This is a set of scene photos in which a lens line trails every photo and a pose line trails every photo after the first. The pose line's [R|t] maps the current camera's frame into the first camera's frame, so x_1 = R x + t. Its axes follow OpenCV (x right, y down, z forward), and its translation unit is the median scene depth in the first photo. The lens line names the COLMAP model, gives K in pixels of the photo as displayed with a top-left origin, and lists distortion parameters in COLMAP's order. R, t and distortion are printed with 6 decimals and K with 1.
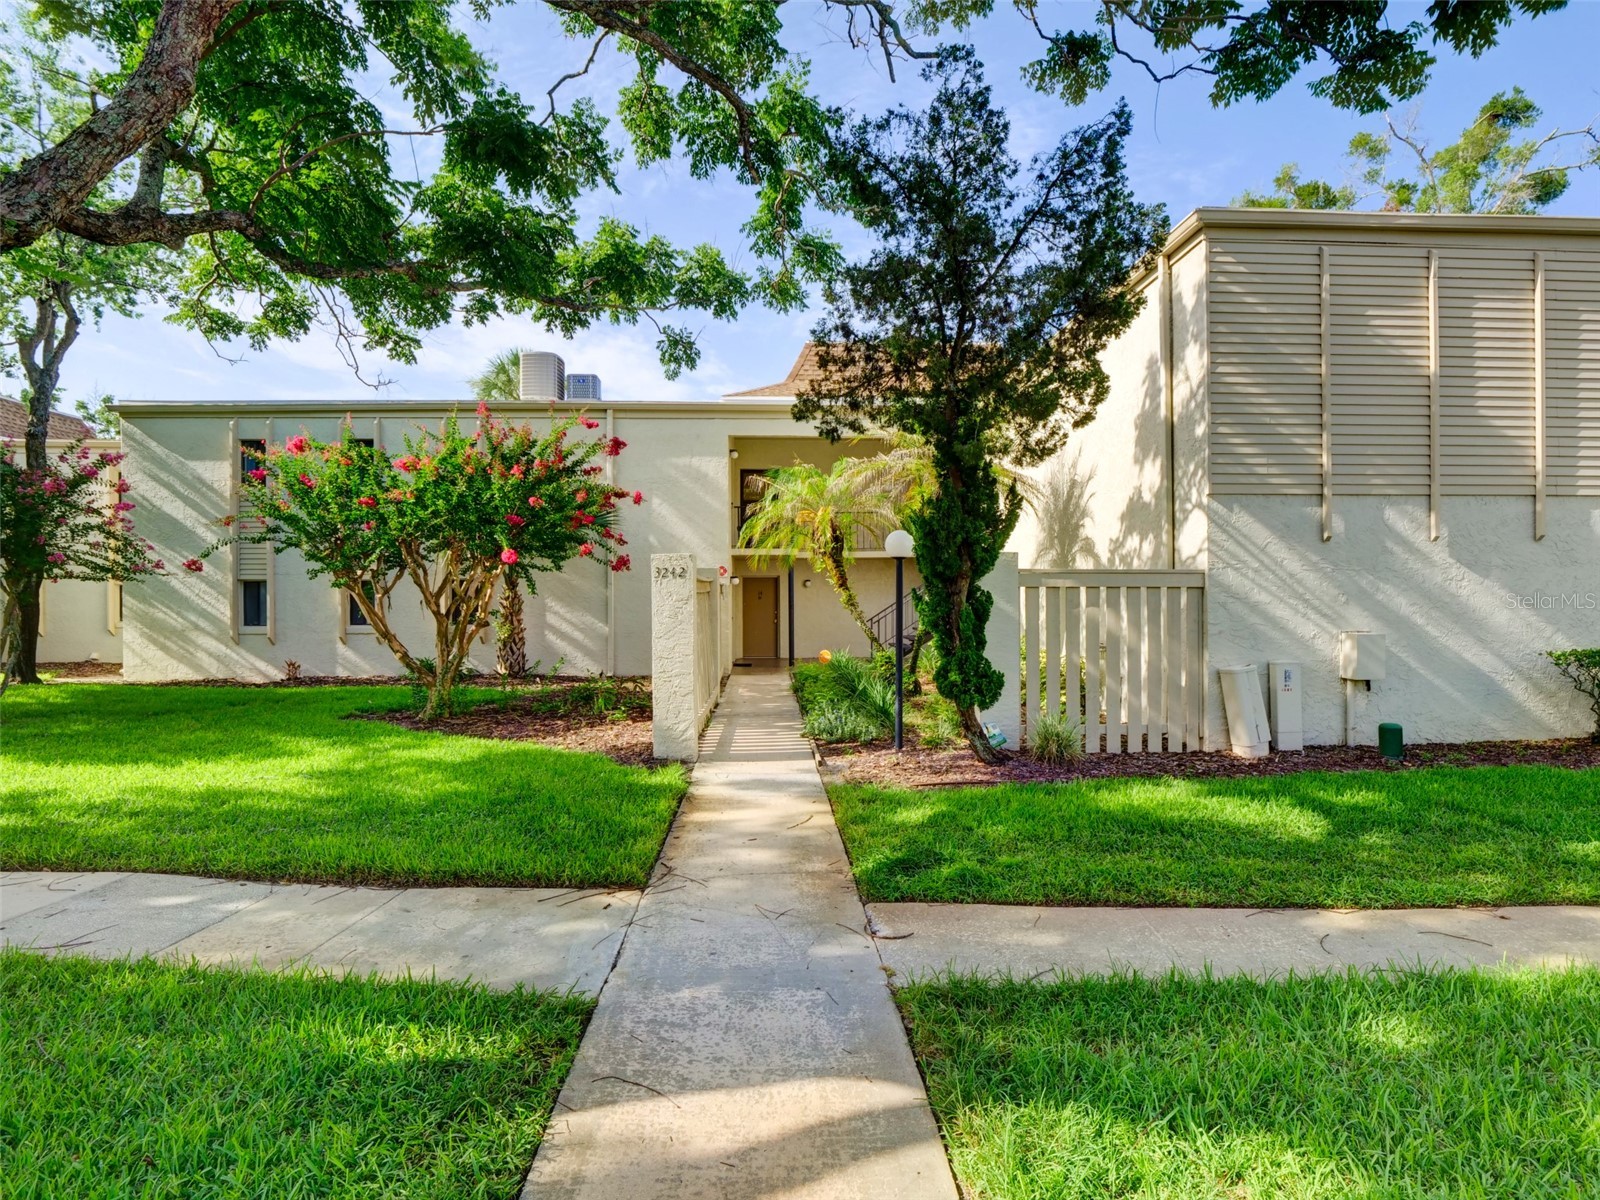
lens RADIAL K [[782.4, 0, 800.0], [0, 782.4, 600.0], [0, 0, 1]] dist [-0.012075, -0.001135]
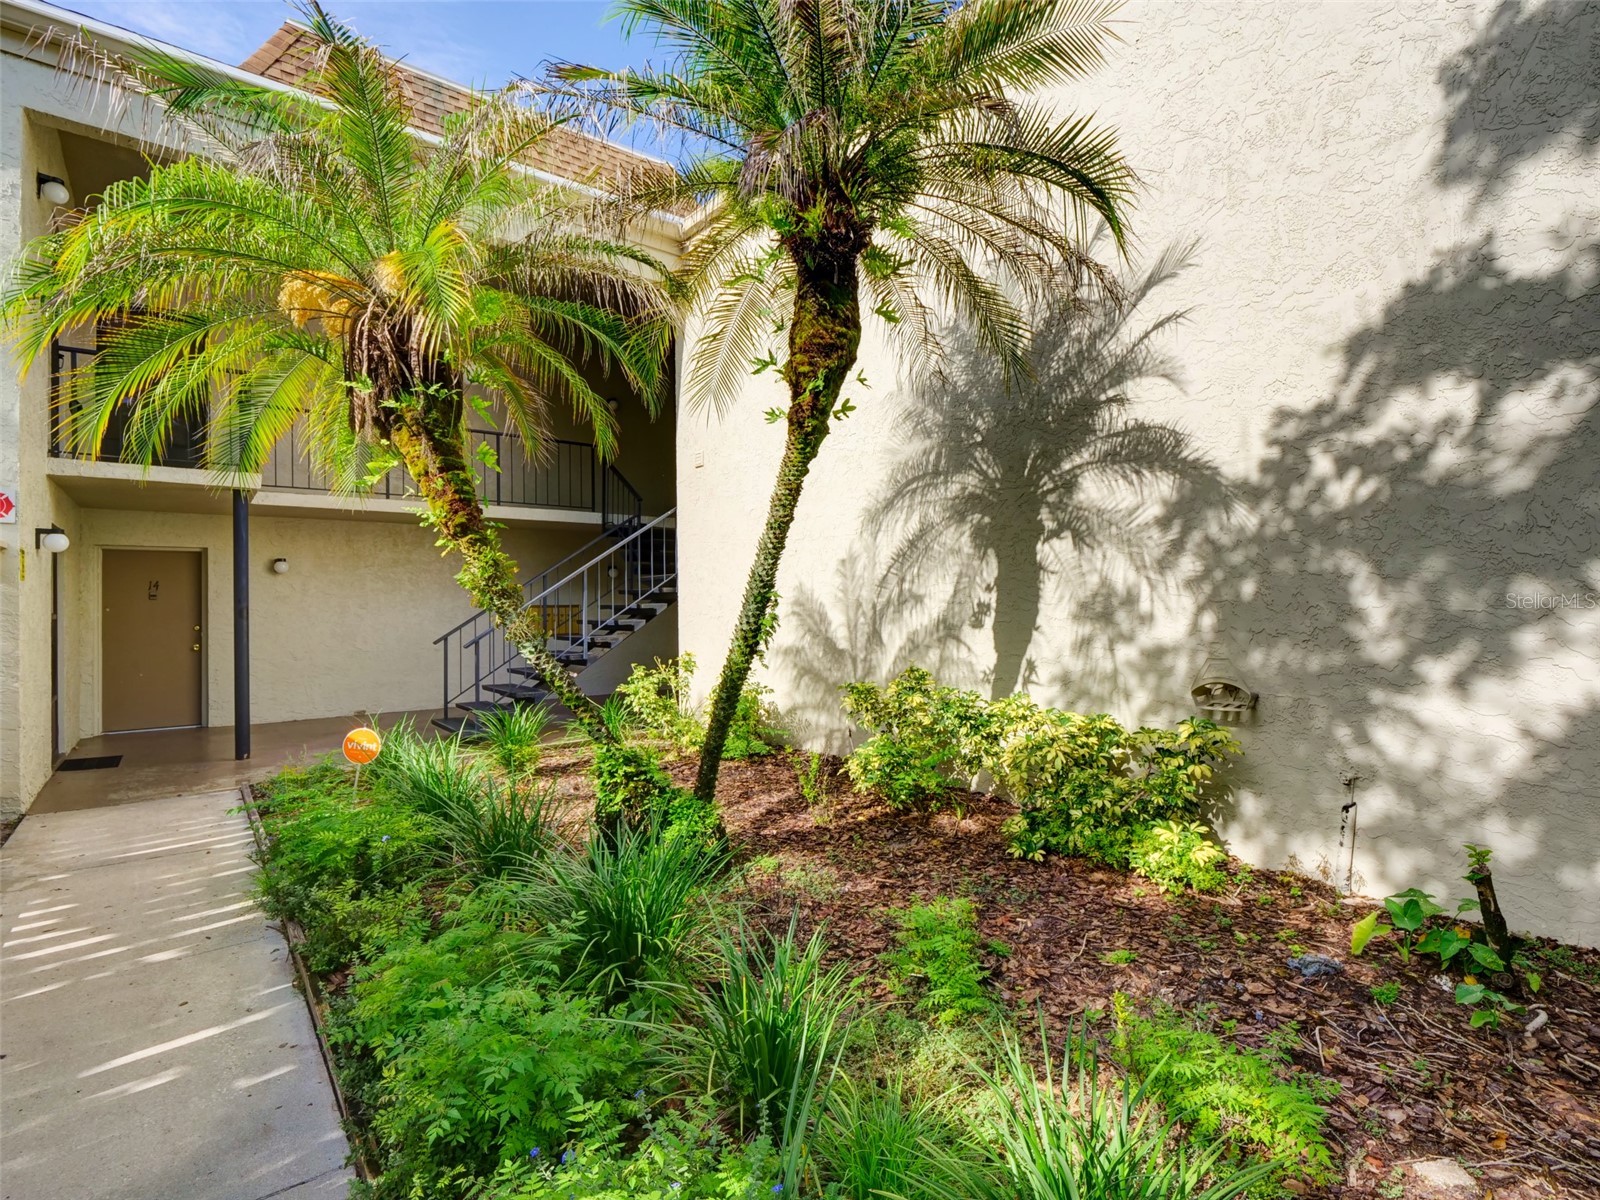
lens RADIAL K [[782.4, 0, 800.0], [0, 782.4, 600.0], [0, 0, 1]] dist [-0.012075, -0.001135]
pose [[0.811361, -0.008958, 0.584476, -0.012683], [0.013490, 0.999903, -0.003402, 0.008070], [-0.584389, 0.010645, 0.811404, 0.498521]]
